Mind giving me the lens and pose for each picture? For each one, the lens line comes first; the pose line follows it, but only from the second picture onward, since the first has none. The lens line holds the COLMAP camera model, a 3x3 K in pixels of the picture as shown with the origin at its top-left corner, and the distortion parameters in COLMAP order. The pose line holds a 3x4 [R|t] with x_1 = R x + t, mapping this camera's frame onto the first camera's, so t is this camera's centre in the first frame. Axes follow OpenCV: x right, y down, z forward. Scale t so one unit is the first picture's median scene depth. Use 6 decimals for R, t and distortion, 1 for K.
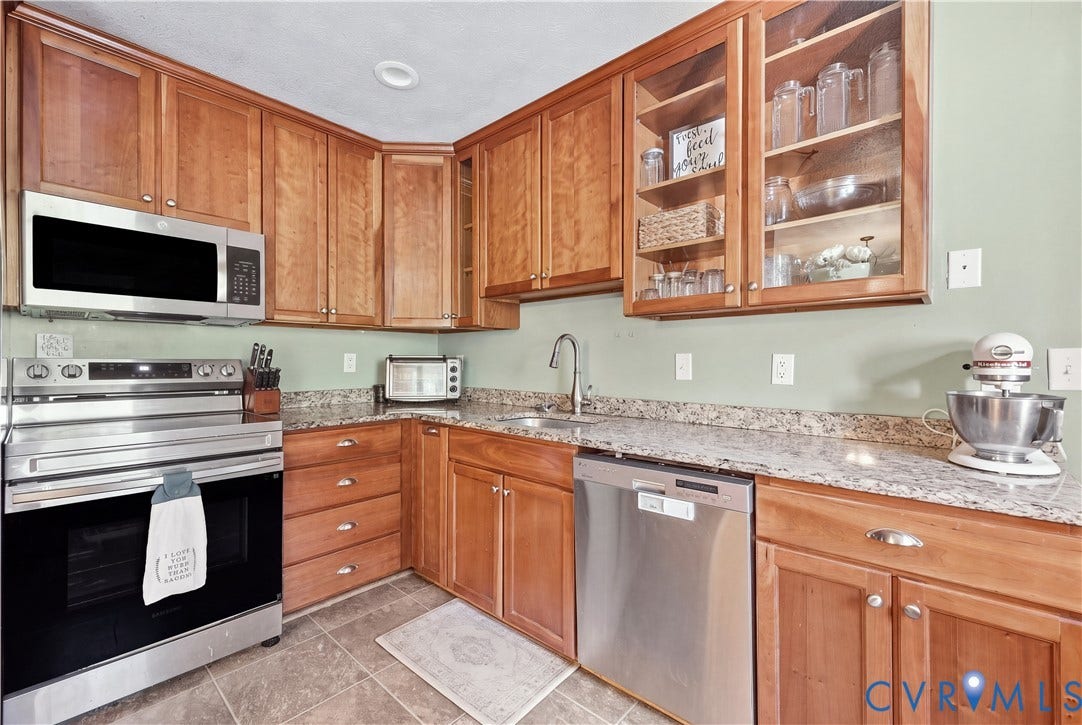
lens RADIAL K [[453.5, 0, 541.0], [0, 453.5, 362.5], [0, 0, 1]] dist [-0.000290, -0.000036]
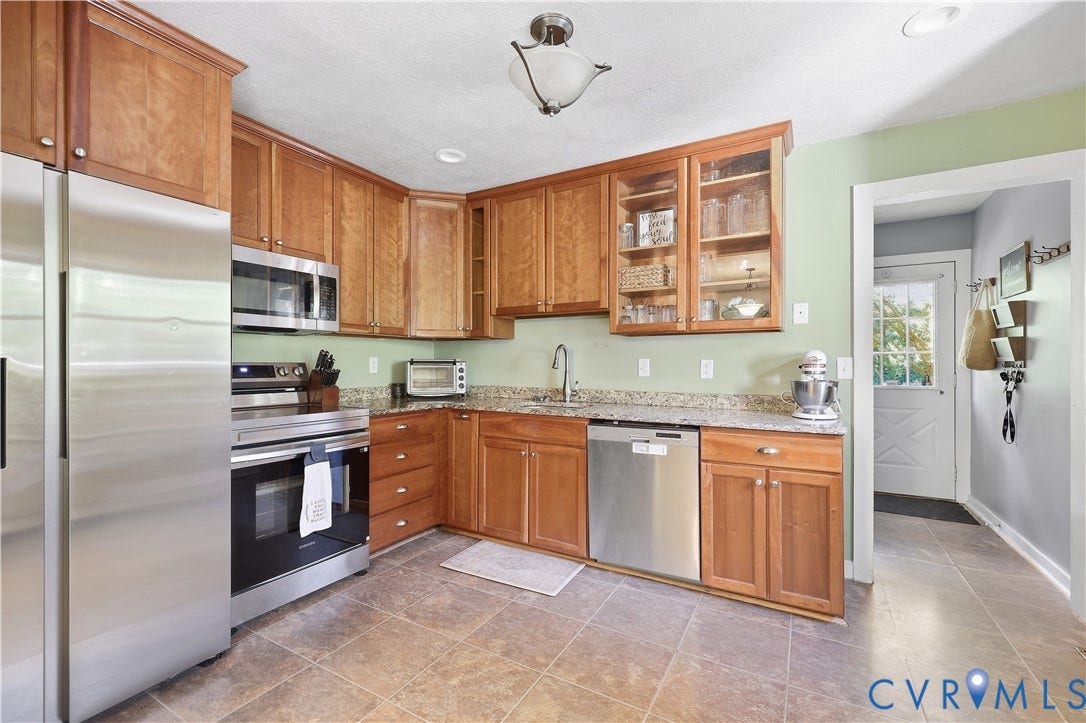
lens RADIAL K [[476.9, 0, 540.3], [0, 476.9, 364.3], [0, 0, 1]] dist [-0.001171, 0.000067]
pose [[0.976953, -0.000418, 0.213456, -0.359825], [0.000682, 0.999999, -0.001163, -0.000232], [-0.213455, 0.001282, 0.976952, -0.468774]]
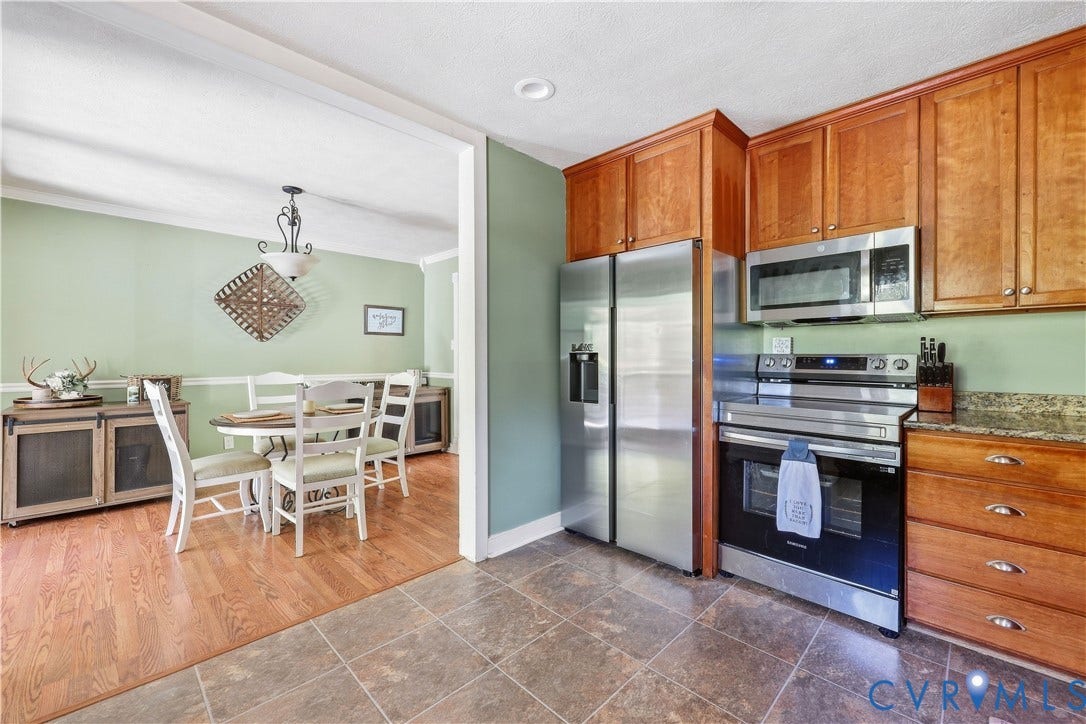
lens RADIAL K [[440.8, 0, 530.1], [0, 440.8, 355.8], [0, 0, 1]] dist [-0.000689, -0.000095]
pose [[-0.076370, -0.000047, -0.997080, 0.419543], [-0.003607, 0.999993, 0.000230, 0.000459], [0.997073, 0.003614, -0.076370, 0.261512]]
